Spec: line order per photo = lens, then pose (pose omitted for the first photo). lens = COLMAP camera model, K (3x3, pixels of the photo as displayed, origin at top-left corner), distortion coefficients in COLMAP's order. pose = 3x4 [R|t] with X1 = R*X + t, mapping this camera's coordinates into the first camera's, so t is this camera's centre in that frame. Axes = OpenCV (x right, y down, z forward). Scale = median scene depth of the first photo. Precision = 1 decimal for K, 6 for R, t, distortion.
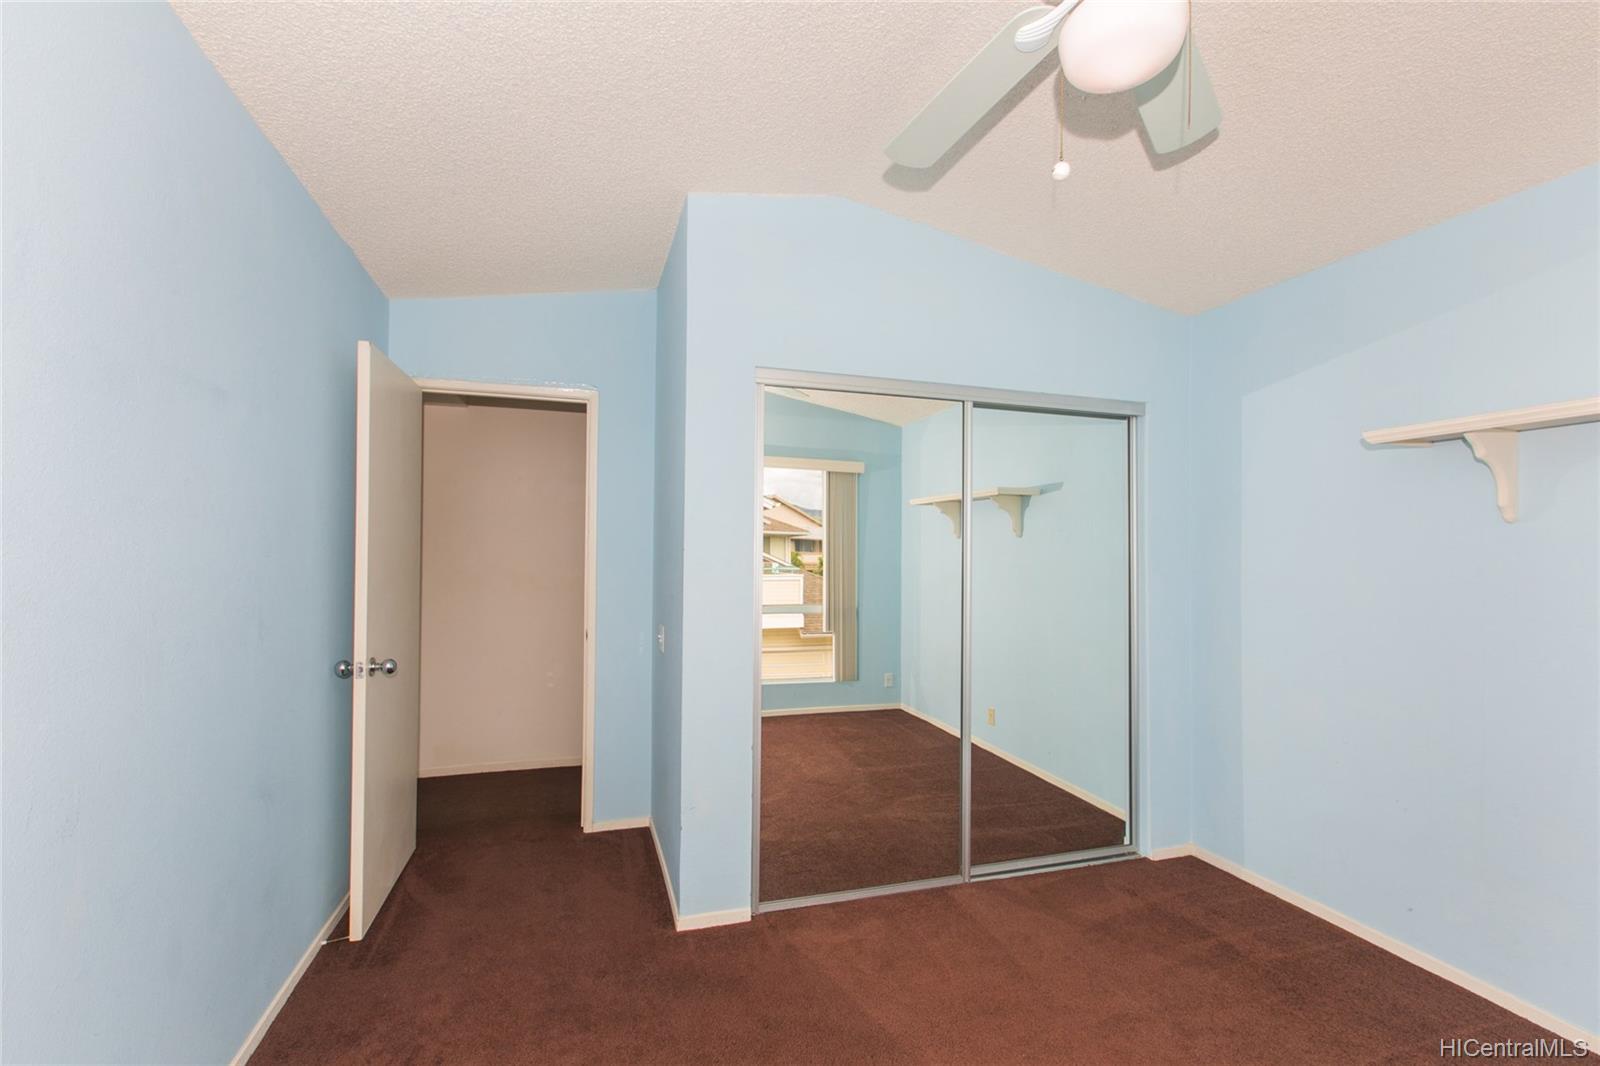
lens RADIAL K [[714.0, 0, 802.4], [0, 714.0, 526.4], [0, 0, 1]] dist [0.000816, -0.001363]
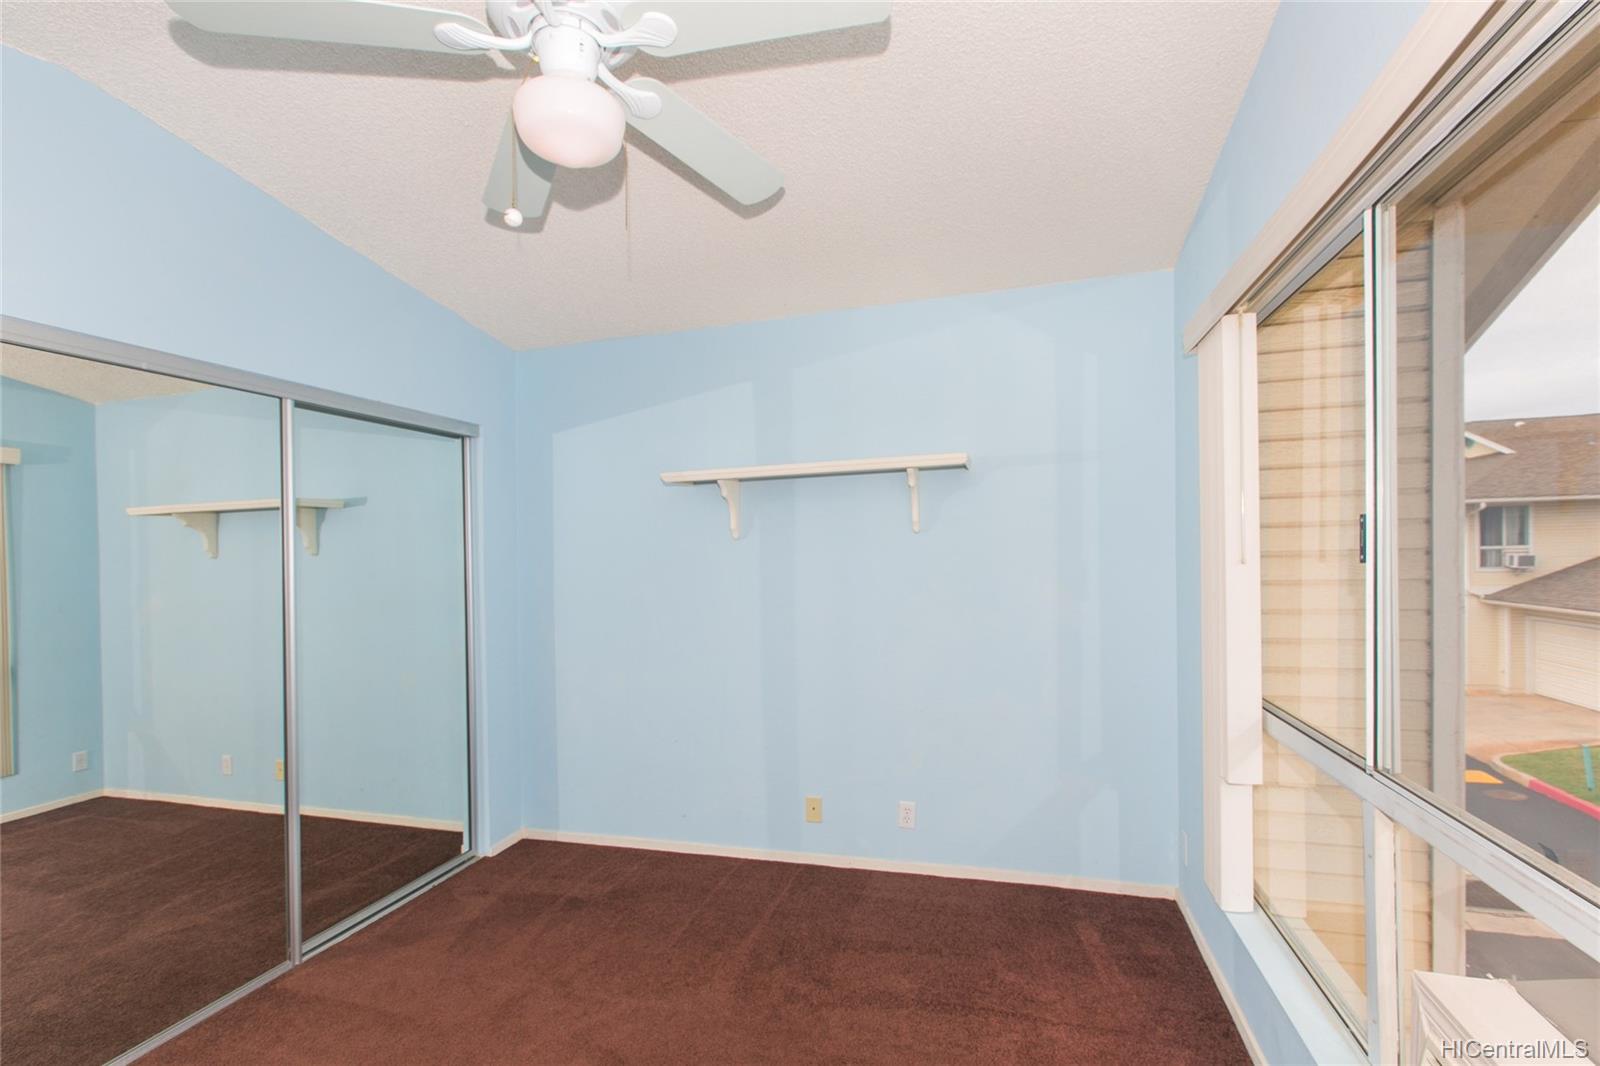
lens RADIAL K [[714.0, 0, 805.5], [0, 714.0, 548.9], [0, 0, 1]] dist [0.000816, -0.001363]
pose [[0.550271, -0.024398, 0.834630, -0.130962], [0.006572, 0.999669, 0.024890, -0.014938], [-0.834960, -0.008211, 0.550249, 0.026339]]
